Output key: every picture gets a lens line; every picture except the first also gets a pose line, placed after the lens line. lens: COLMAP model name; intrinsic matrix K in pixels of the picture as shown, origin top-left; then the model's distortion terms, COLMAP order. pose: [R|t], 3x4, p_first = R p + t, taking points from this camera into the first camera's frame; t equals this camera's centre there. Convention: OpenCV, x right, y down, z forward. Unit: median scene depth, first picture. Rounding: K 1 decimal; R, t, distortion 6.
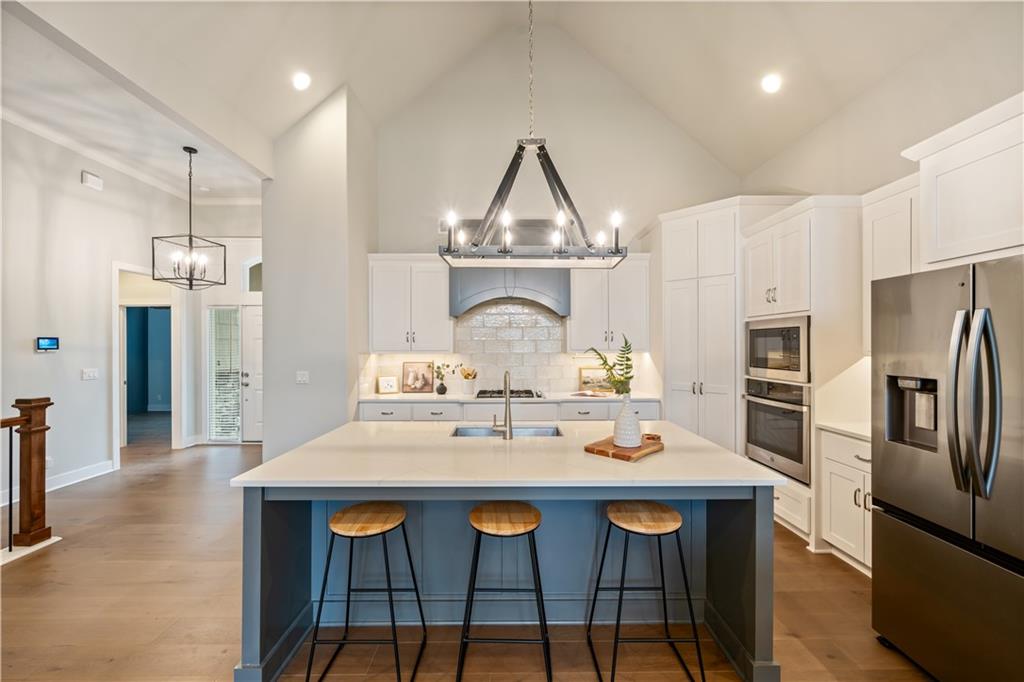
lens RADIAL K [[404.6, 0, 514.9], [0, 404.6, 345.5], [0, 0, 1]] dist [-0.002751, -0.000528]
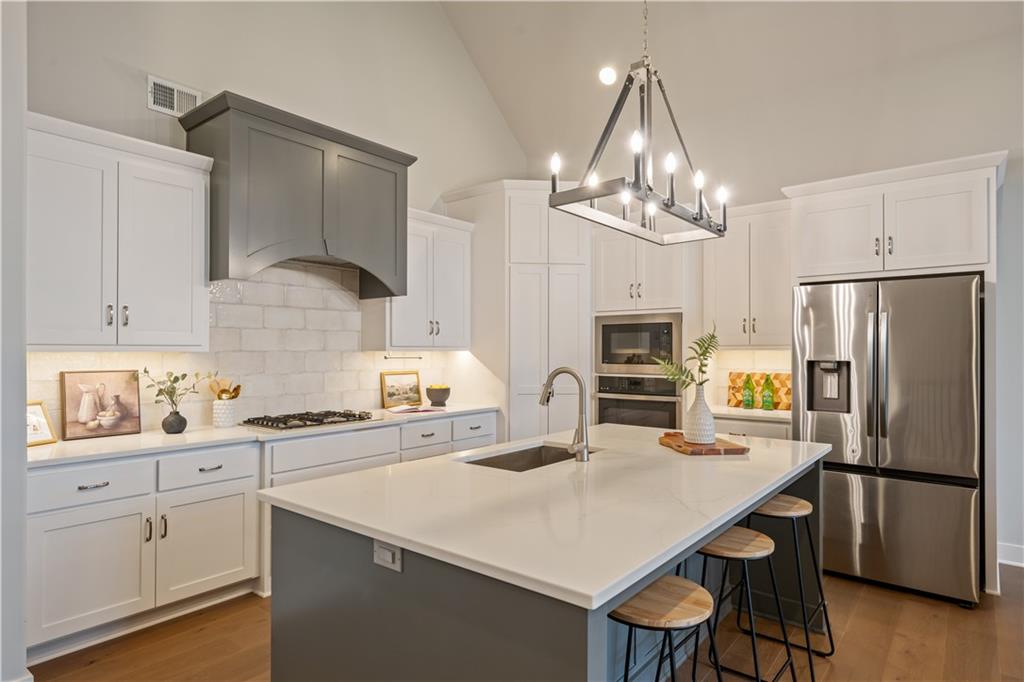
lens RADIAL K [[567.3, 0, 506.0], [0, 567.3, 348.9], [0, 0, 1]] dist [-0.000048, -0.000213]
pose [[0.643607, 0.005142, 0.765339, -0.533370], [-0.001479, 0.999984, -0.005475, 0.023244], [-0.765355, 0.002392, 0.643604, 0.277813]]
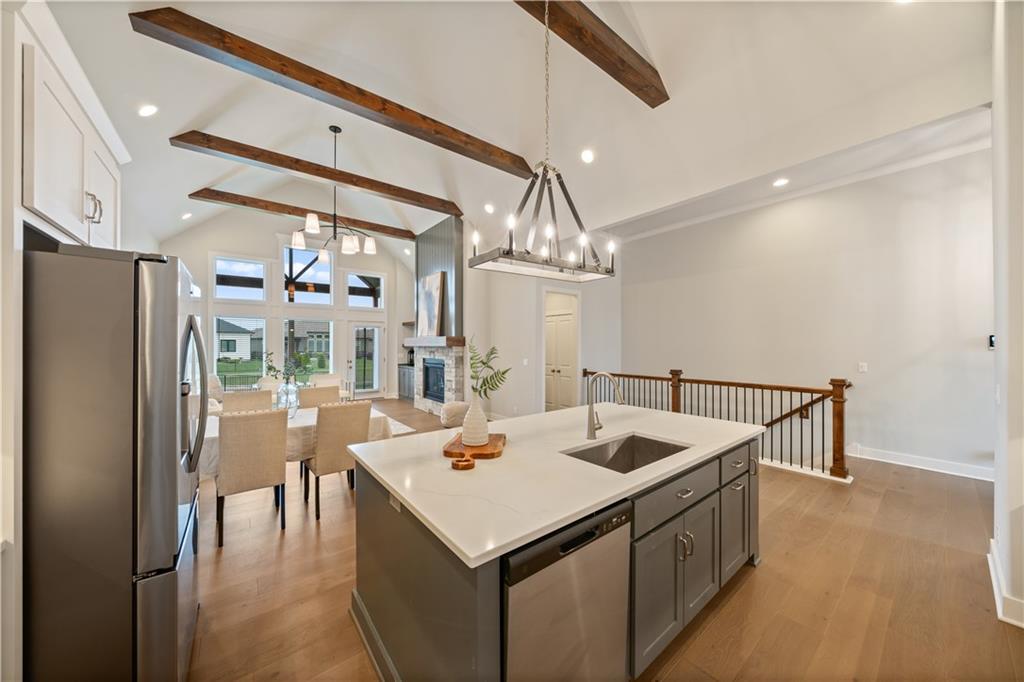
lens RADIAL K [[352.0, 0, 515.3], [0, 352.0, 347.3], [0, 0, 1]] dist [-0.009967, 0.001357]
pose [[-0.795088, 0.002492, -0.606489, 0.379963], [-0.000580, 0.999988, 0.004868, 0.005537], [0.606494, 0.004222, -0.795077, 0.968860]]
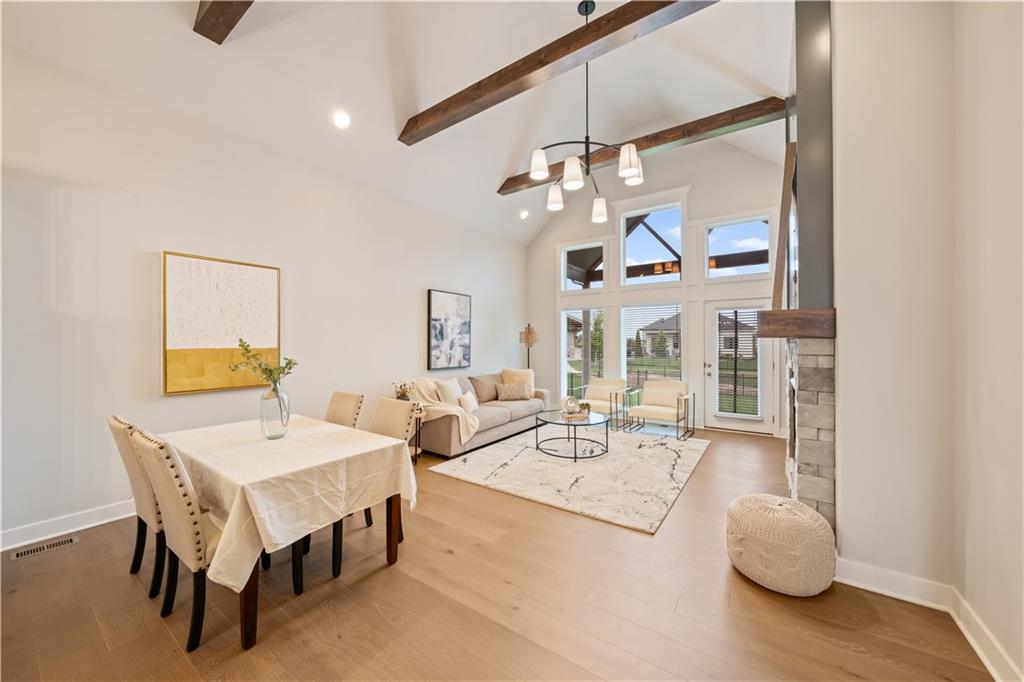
lens RADIAL K [[372.5, 0, 511.8], [0, 372.5, 339.9], [0, 0, 1]] dist [-0.001699, -0.000149]
pose [[-0.810508, 0.007424, 0.585680, -0.375080], [0.003029, 0.999959, -0.008482, 0.015075], [-0.585719, -0.005101, -0.810498, 0.240874]]
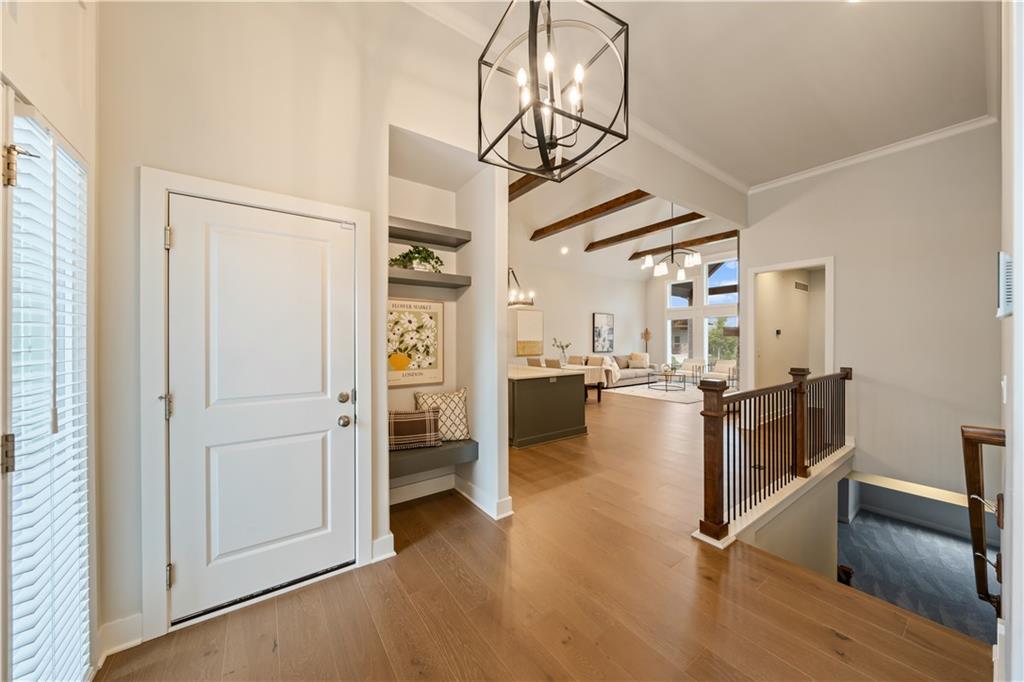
lens RADIAL K [[352.0, 0, 509.7], [0, 352.0, 340.2], [0, 0, 1]] dist [-0.009967, 0.001357]
pose [[-0.562588, 0.003686, 0.826729, -1.198917], [0.003765, 0.999991, -0.001897, 0.026333], [-0.826729, 0.002045, -0.562597, 1.371457]]
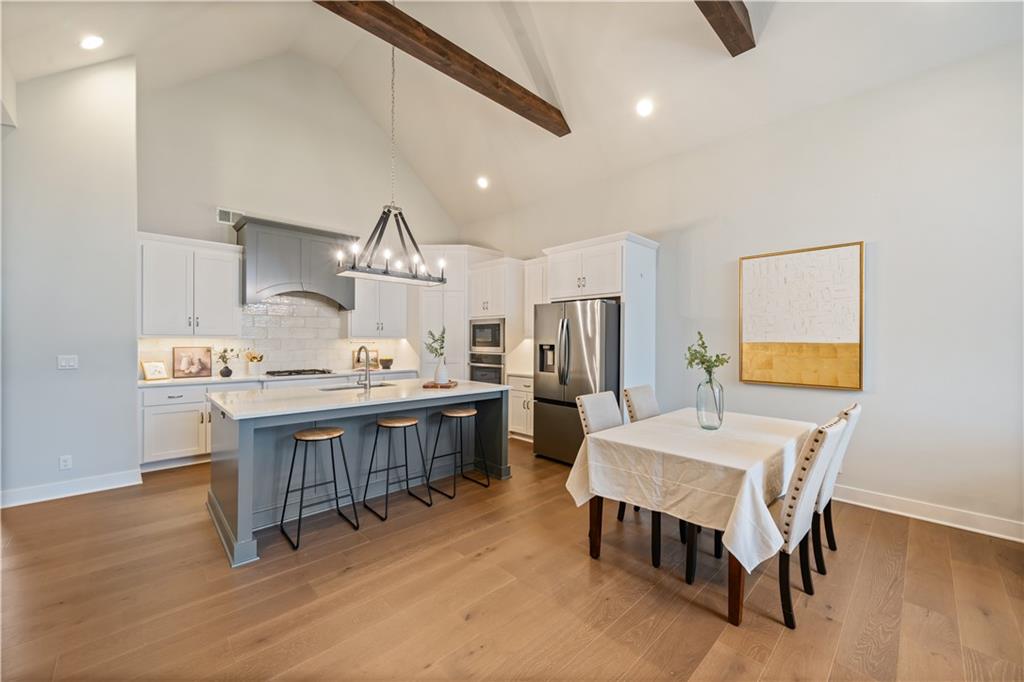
lens RADIAL K [[394.3, 0, 506.4], [0, 394.3, 342.1], [0, 0, 1]] dist [-0.002505, -0.001000]
pose [[0.736894, 0.002736, 0.676003, -0.395232], [-0.006425, 0.999975, 0.002956, 0.026152], [-0.675978, -0.006522, 0.736893, -0.292940]]
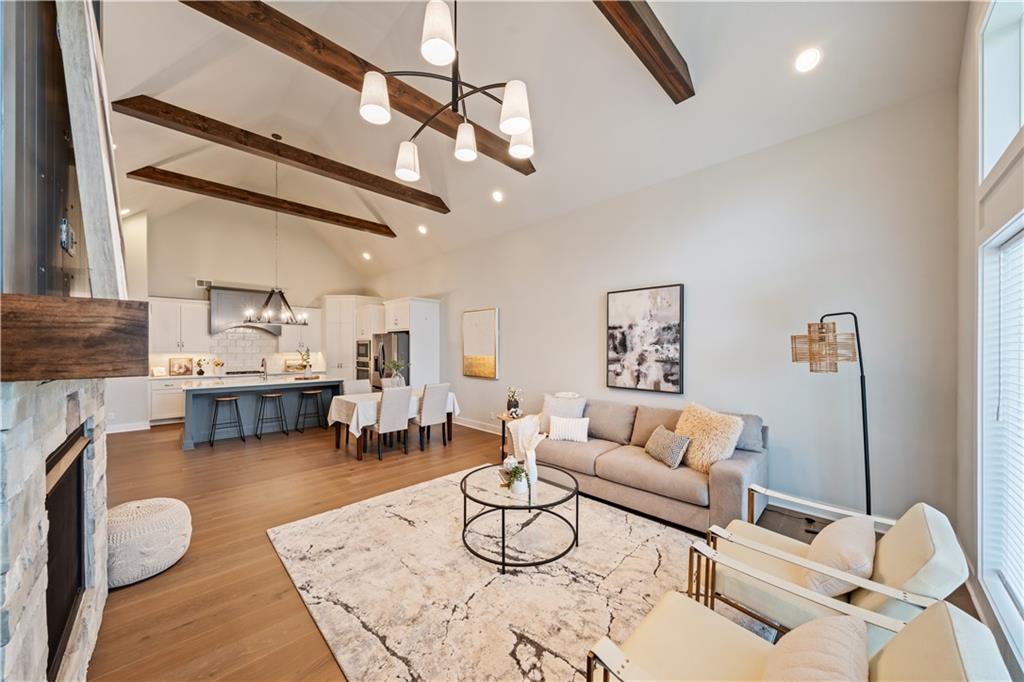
lens RADIAL K [[352.0, 0, 501.6], [0, 352.0, 347.1], [0, 0, 1]] dist [-0.009967, 0.001357]
pose [[0.728326, 0.004416, 0.685217, -0.323661], [-0.003115, 0.999990, -0.003133, -0.008999], [-0.685224, 0.000148, 0.728333, -1.307091]]
